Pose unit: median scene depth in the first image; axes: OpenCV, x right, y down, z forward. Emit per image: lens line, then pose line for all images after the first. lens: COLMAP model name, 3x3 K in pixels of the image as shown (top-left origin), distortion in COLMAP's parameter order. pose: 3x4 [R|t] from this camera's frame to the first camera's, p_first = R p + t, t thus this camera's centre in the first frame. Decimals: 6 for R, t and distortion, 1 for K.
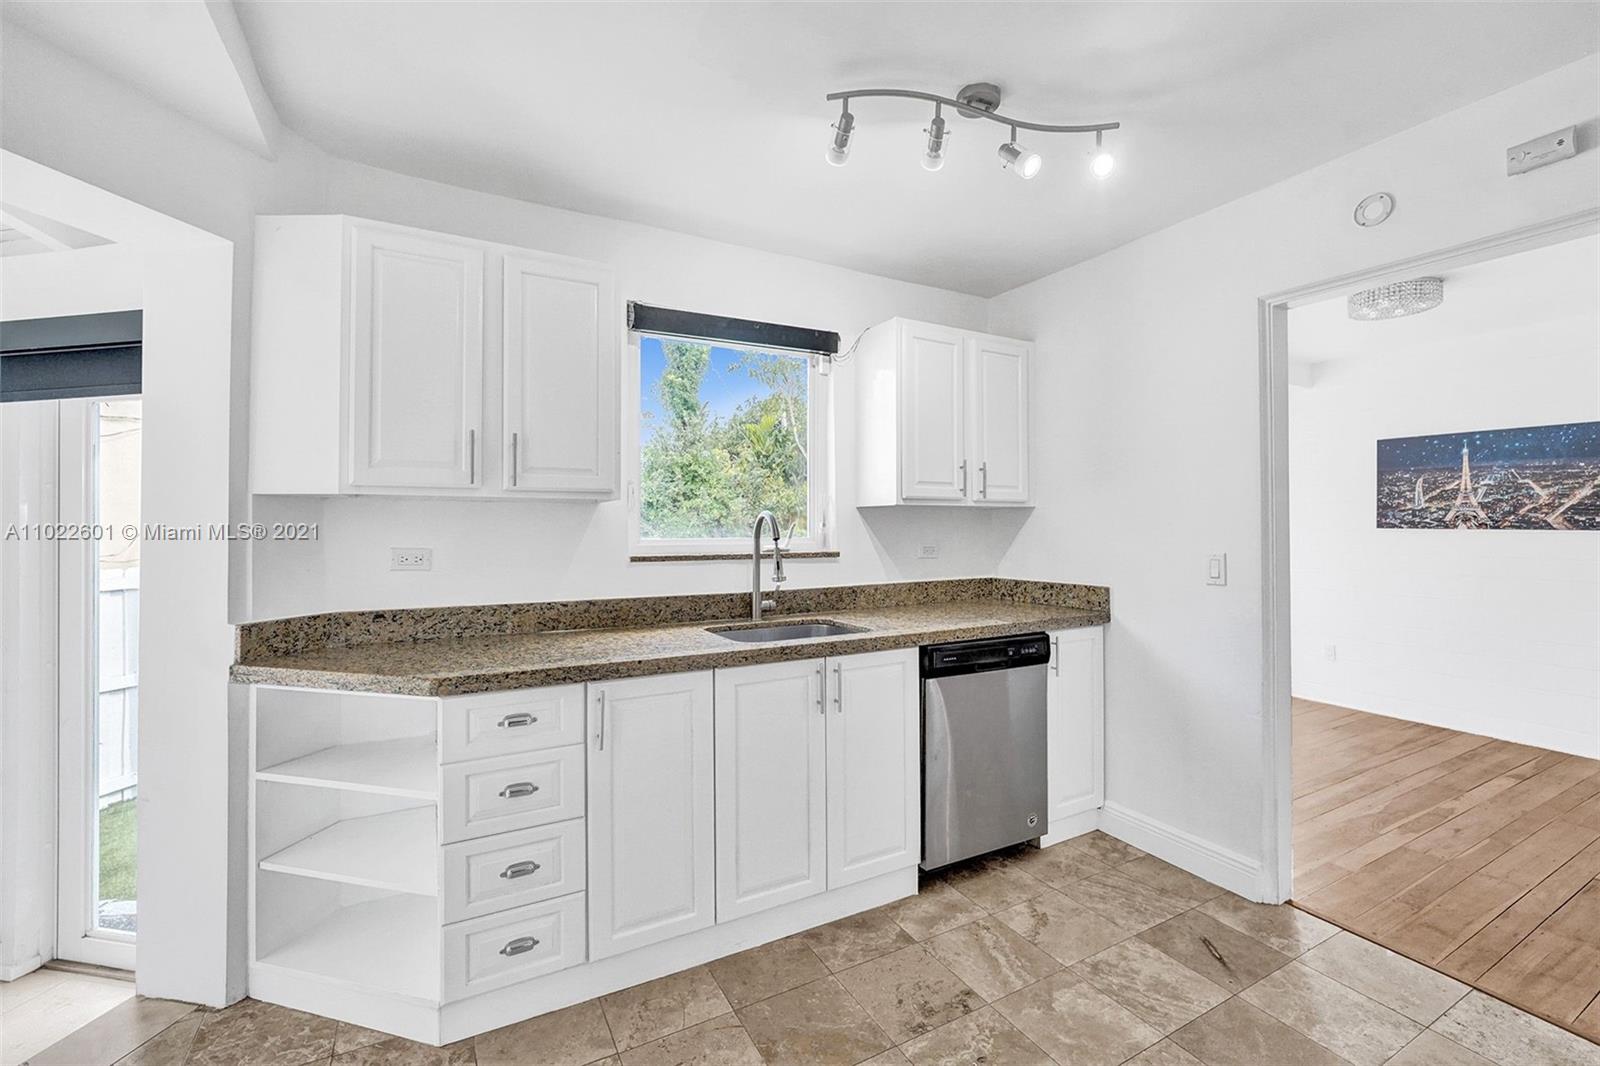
lens RADIAL K [[670.1, 0, 807.9], [0, 670.1, 520.2], [0, 0, 1]] dist [-0.012927, 0.003886]
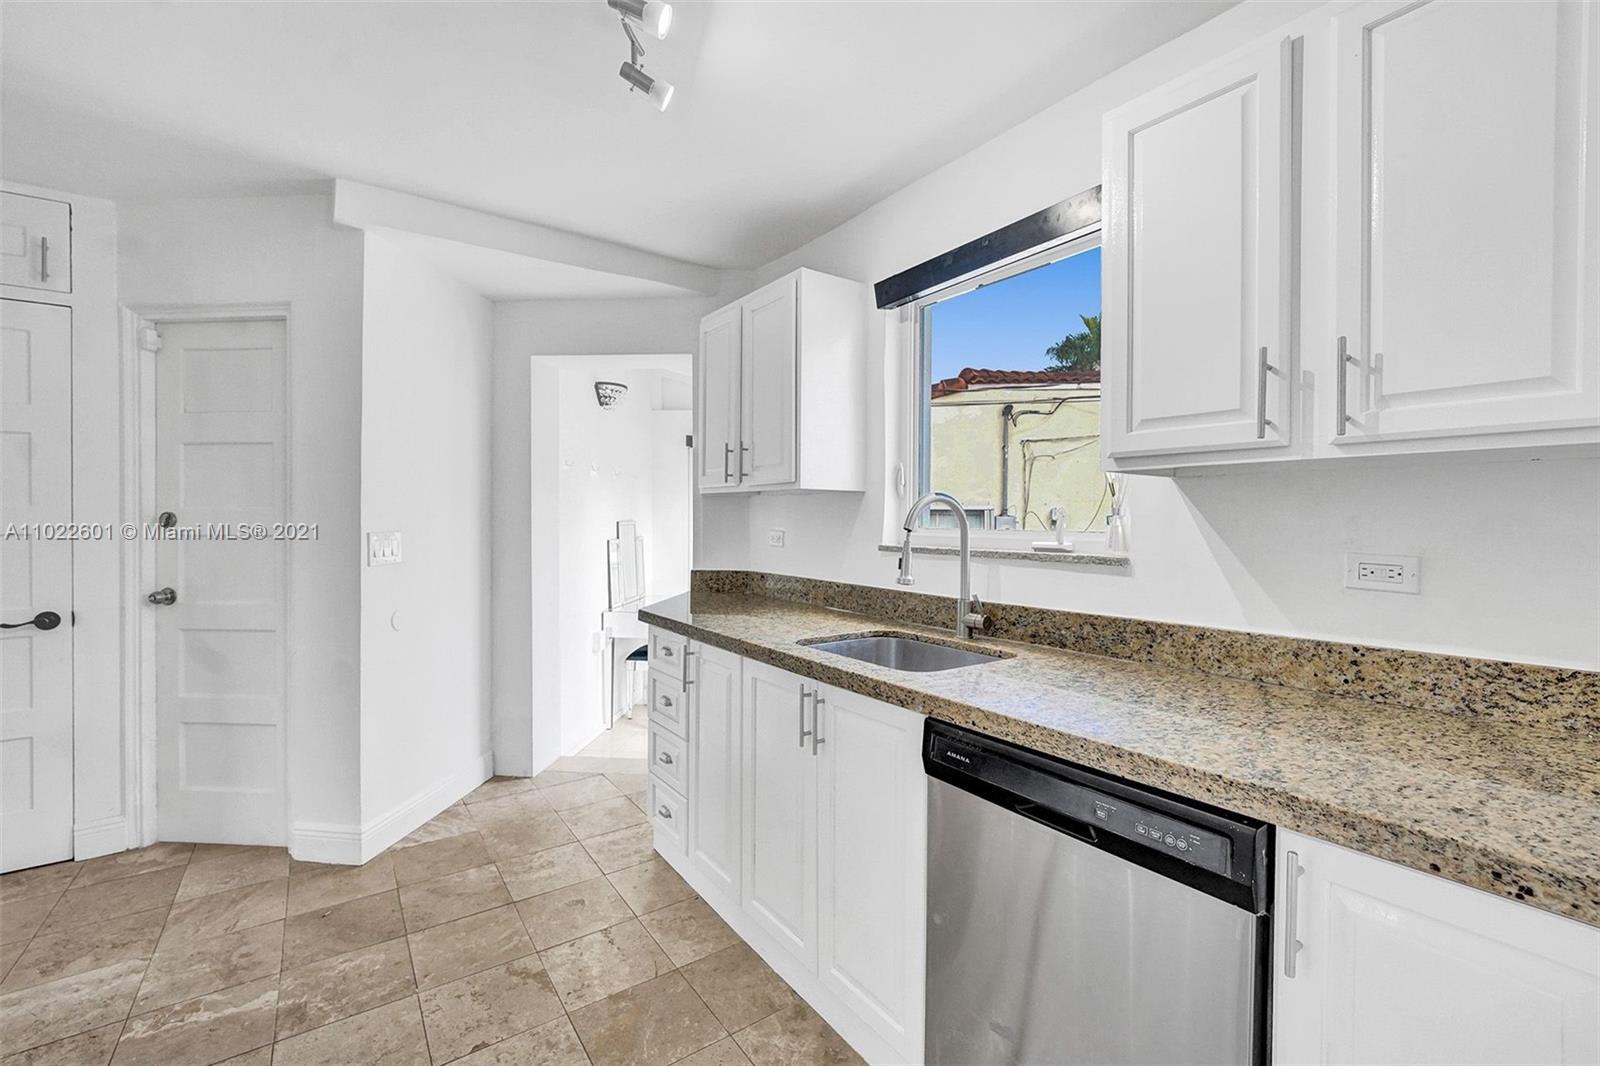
lens RADIAL K [[685.5, 0, 798.2], [0, 685.5, 523.8], [0, 0, 1]] dist [-0.011484, 0.005526]
pose [[0.105257, 0.008298, -0.994410, 0.444403], [0.003645, 0.999955, 0.008730, 0.009175], [0.994438, -0.004544, 0.105222, 0.487974]]
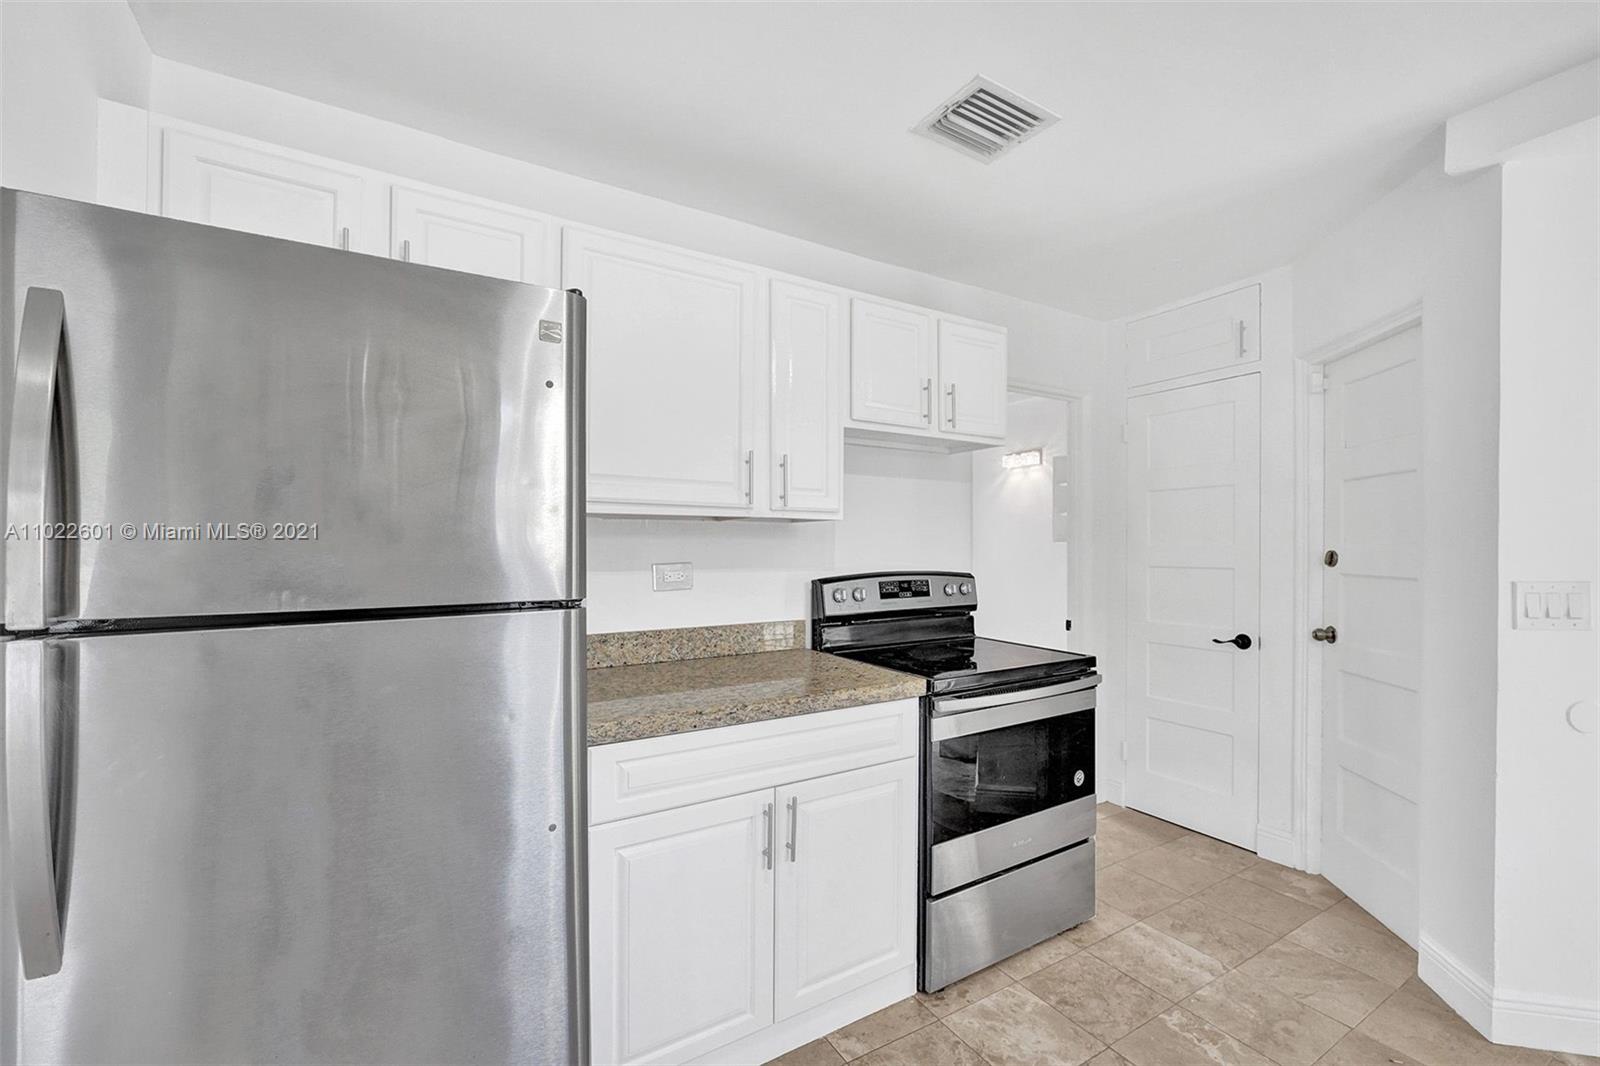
lens RADIAL K [[678.9, 0, 816.8], [0, 678.9, 542.6], [0, 0, 1]] dist [-0.013957, 0.005436]
pose [[-0.998711, -0.006514, -0.050329, 0.249938], [-0.006040, 0.999936, -0.009561, 0.003062], [0.050388, -0.009245, -0.998687, 0.579620]]
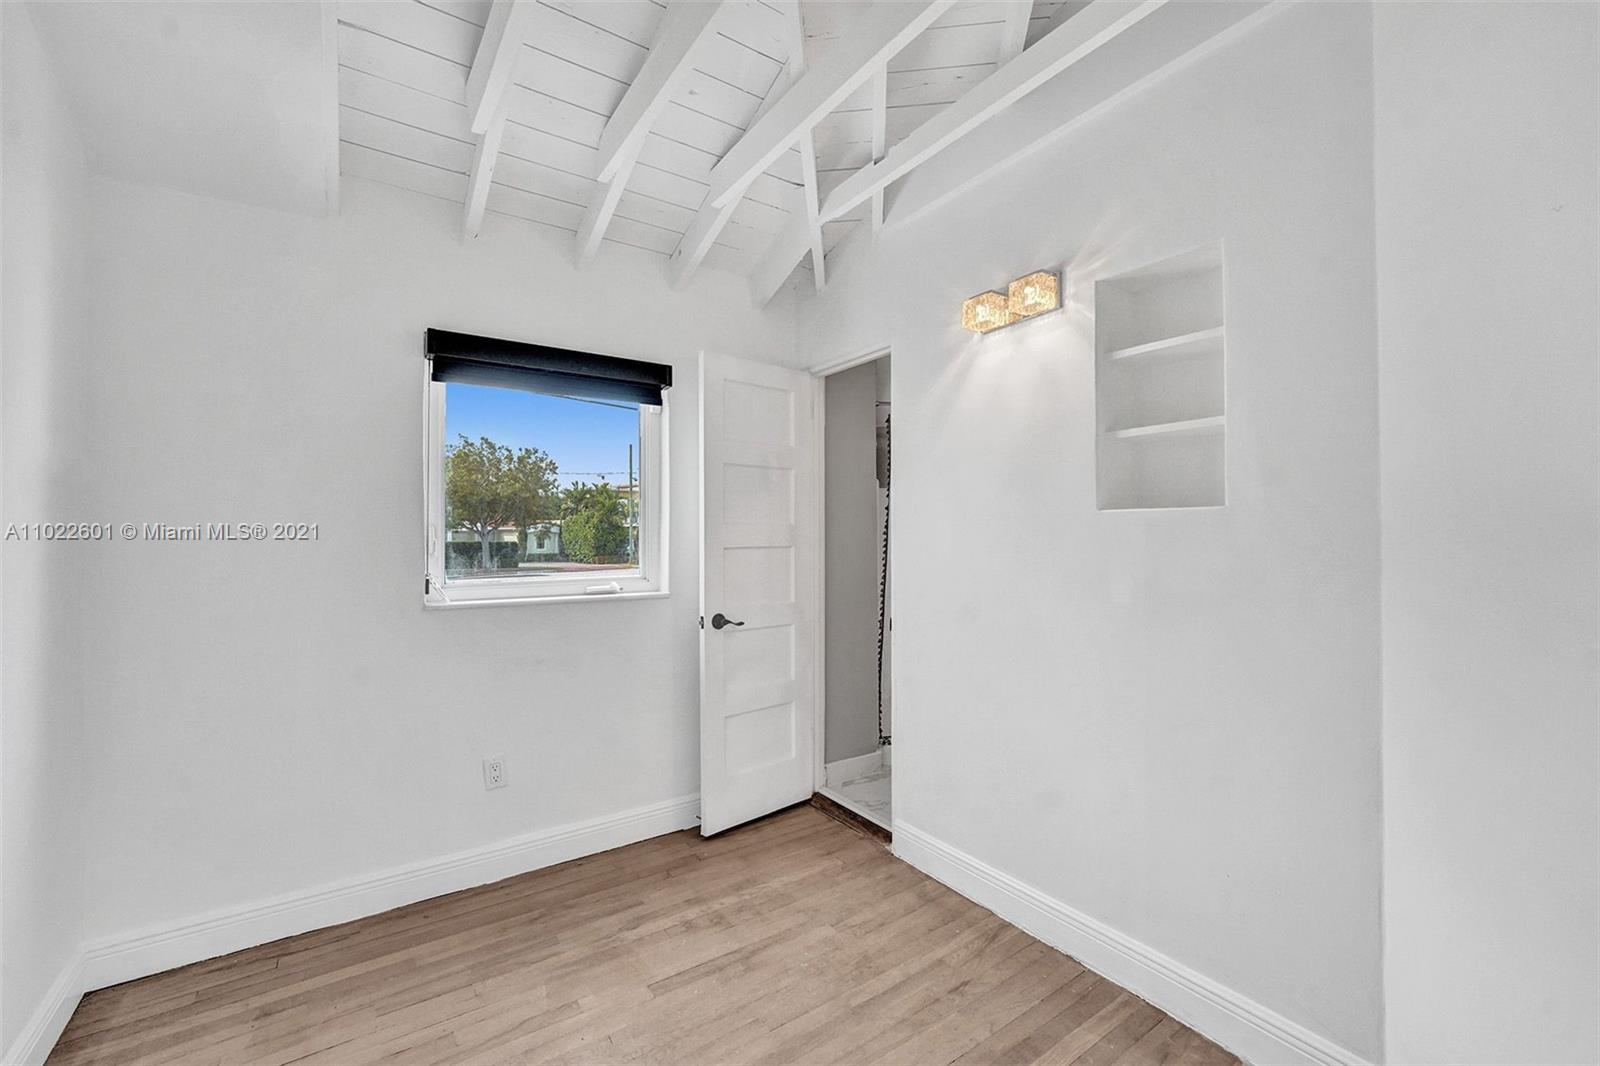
lens RADIAL K [[659.6, 0, 805.2], [0, 659.6, 527.1], [0, 0, 1]] dist [-0.012871, 0.000188]
pose [[-0.995036, 0.002211, -0.099488, -0.025425], [0.003762, 0.999874, -0.015397, 0.007923], [0.099441, -0.015694, -0.994920, -0.294142]]
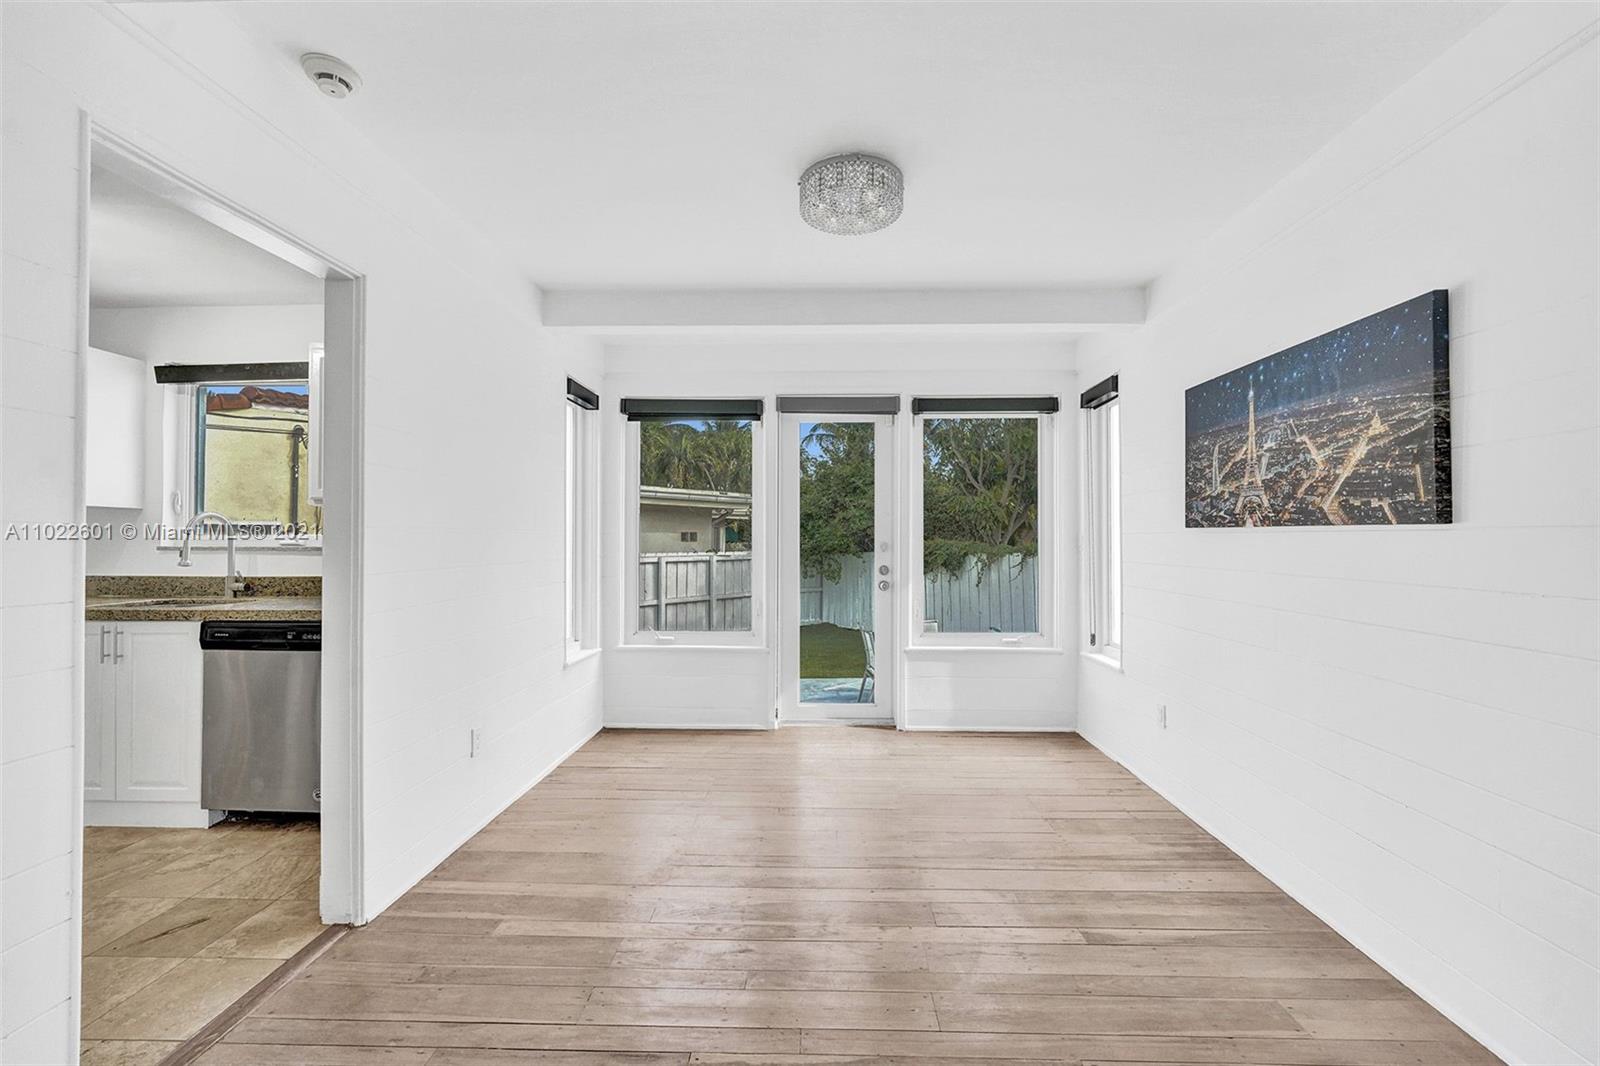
lens RADIAL K [[662.8, 0, 808.4], [0, 662.8, 531.8], [0, 0, 1]] dist [-0.007404, 0.000101]
pose [[0.862682, -0.004561, -0.505725, 1.008553], [0.002810, 0.999987, -0.004224, 0.020690], [0.505738, 0.002223, 0.862684, 0.313030]]
